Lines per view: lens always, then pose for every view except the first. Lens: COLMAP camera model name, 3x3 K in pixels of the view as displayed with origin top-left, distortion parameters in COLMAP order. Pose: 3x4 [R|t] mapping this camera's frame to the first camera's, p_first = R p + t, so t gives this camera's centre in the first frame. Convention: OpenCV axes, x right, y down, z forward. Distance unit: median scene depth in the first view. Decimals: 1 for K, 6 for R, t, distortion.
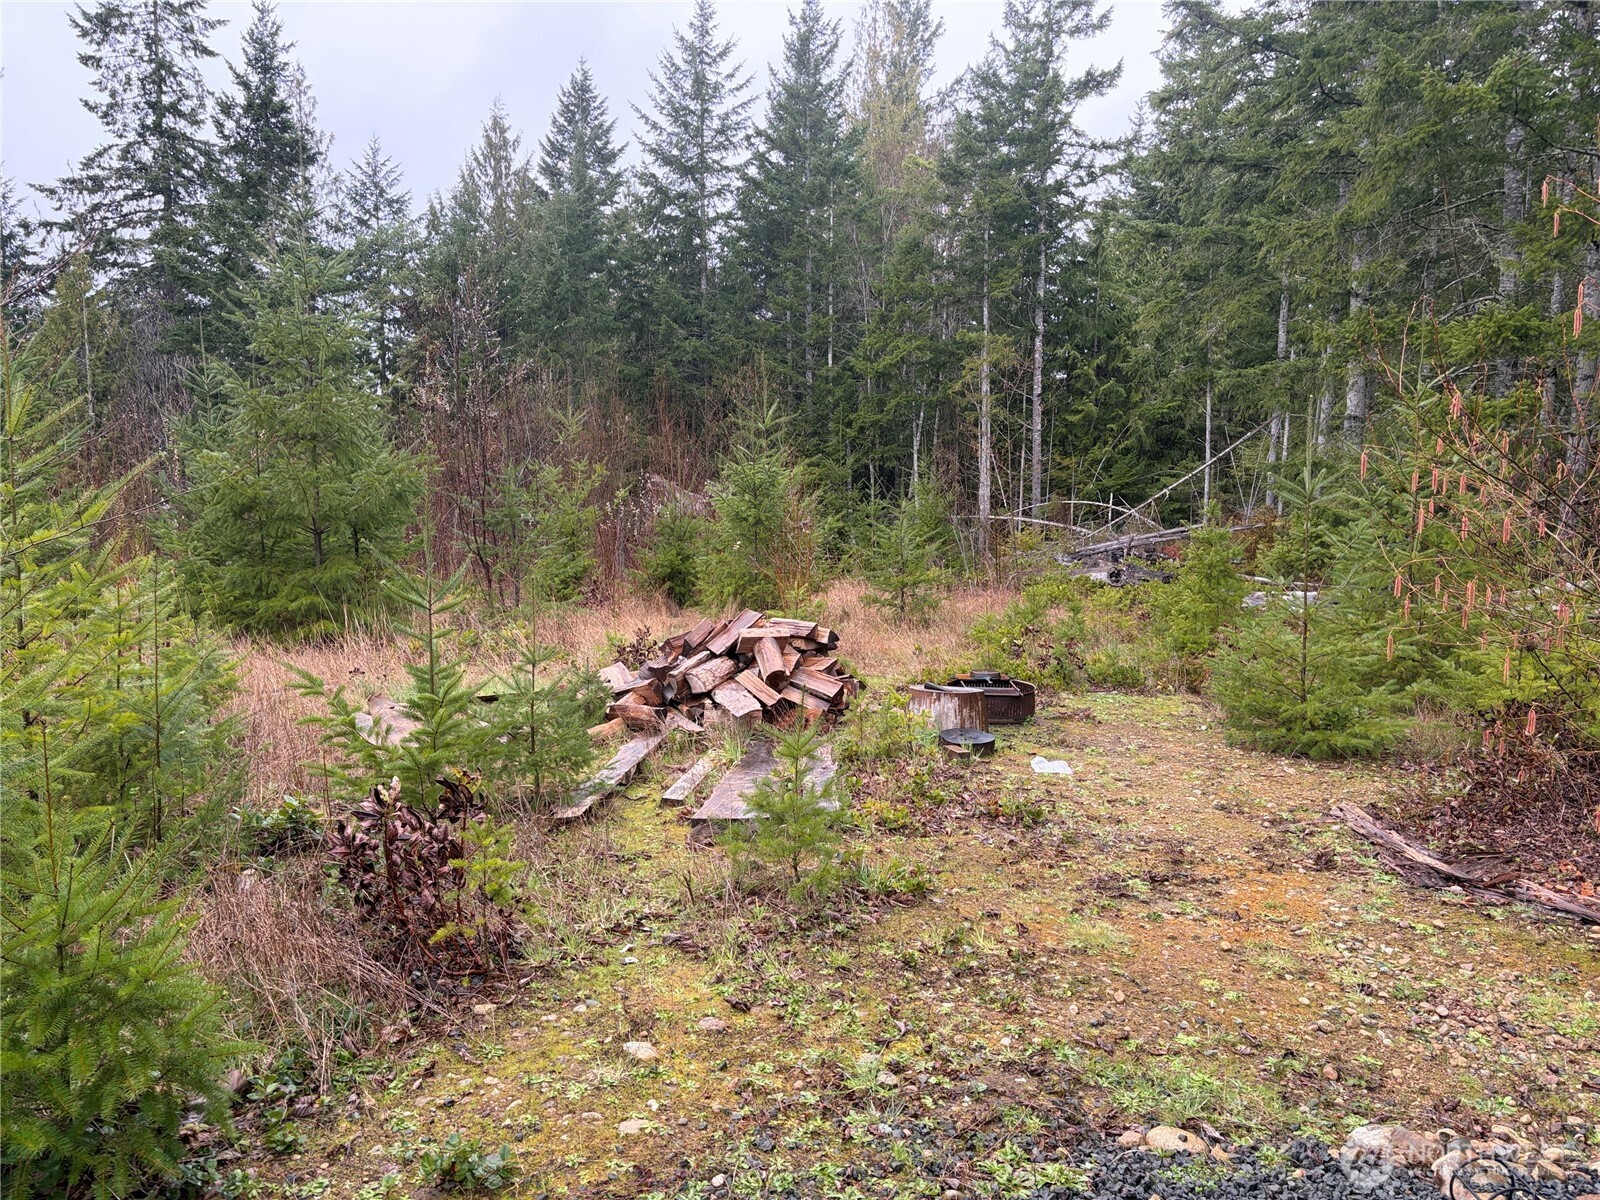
lens RADIAL K [[1194.9, 0, 797.3], [0, 1194.9, 606.1], [0, 0, 1]] dist [0.072054, -0.055244]
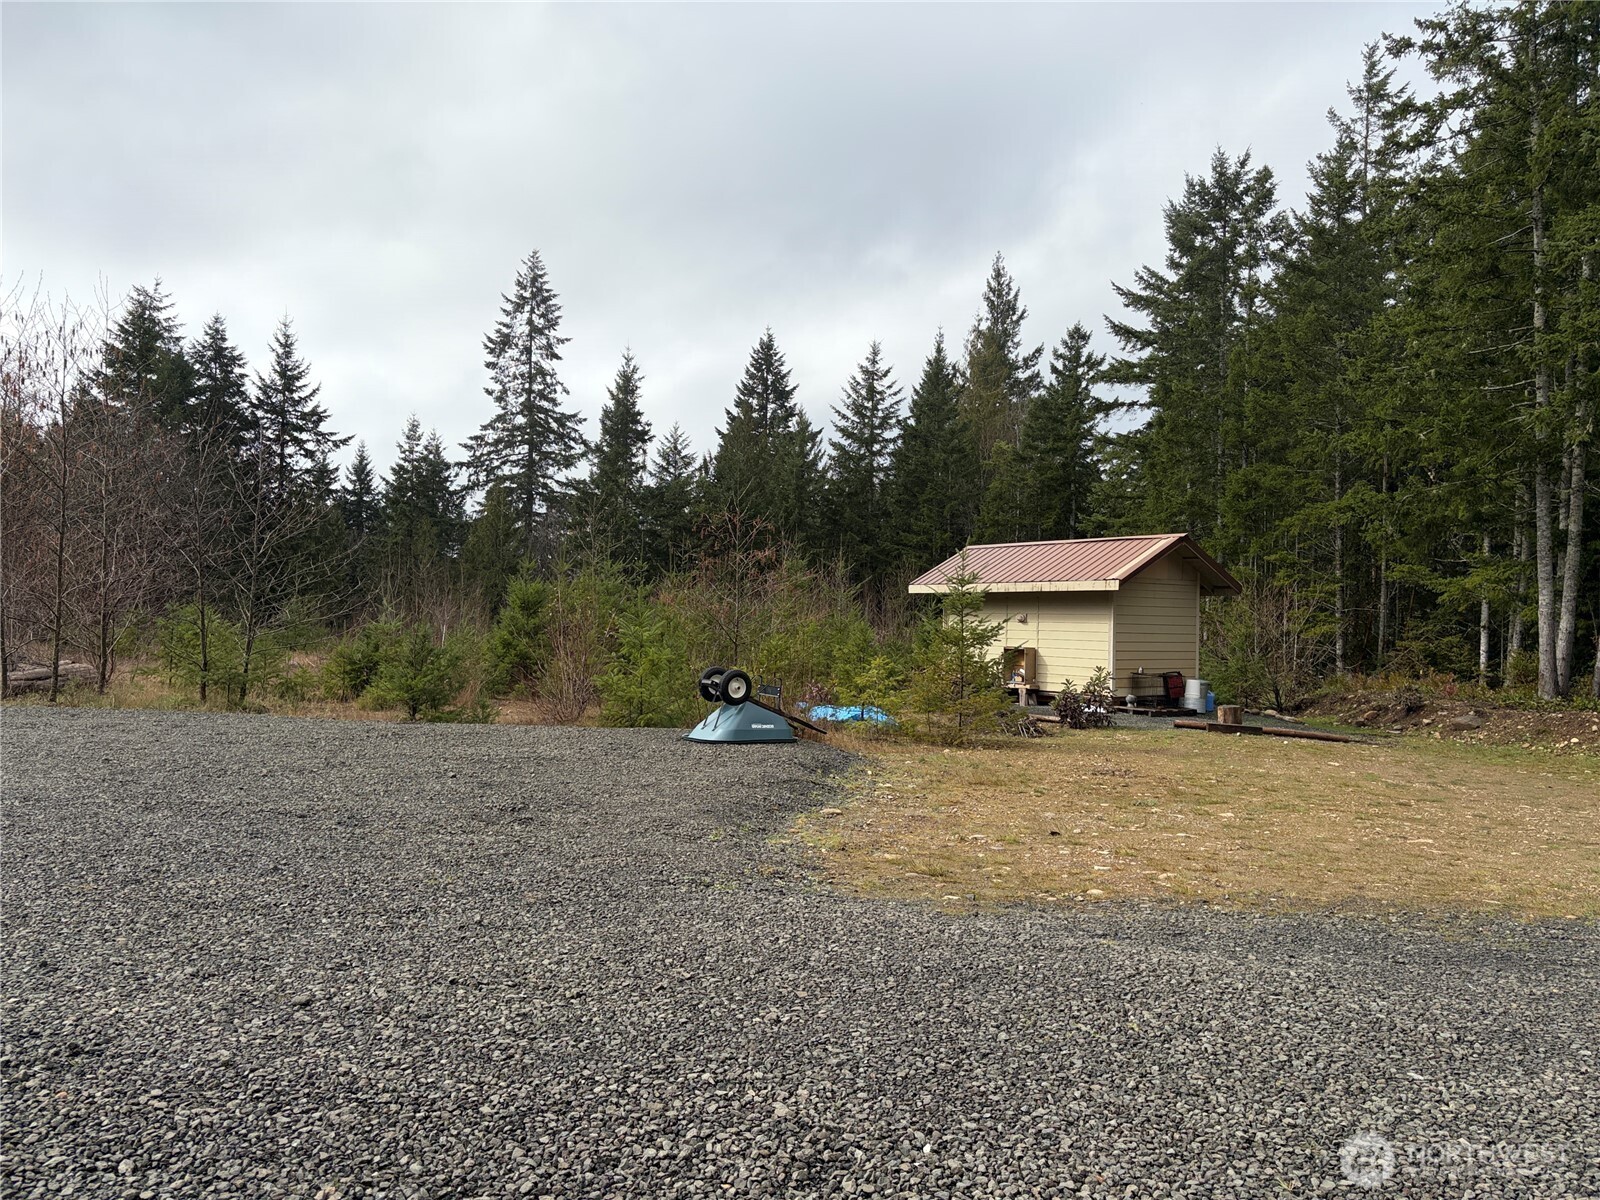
lens RADIAL K [[1194.9, 0, 803.4], [0, 1194.9, 631.4], [0, 0, 1]] dist [0.072054, -0.055244]
pose [[0.996634, 0.015856, -0.080432, -0.033088], [-0.023878, 0.994723, -0.099781, 0.062948], [0.078425, 0.101366, 0.991753, -0.582399]]
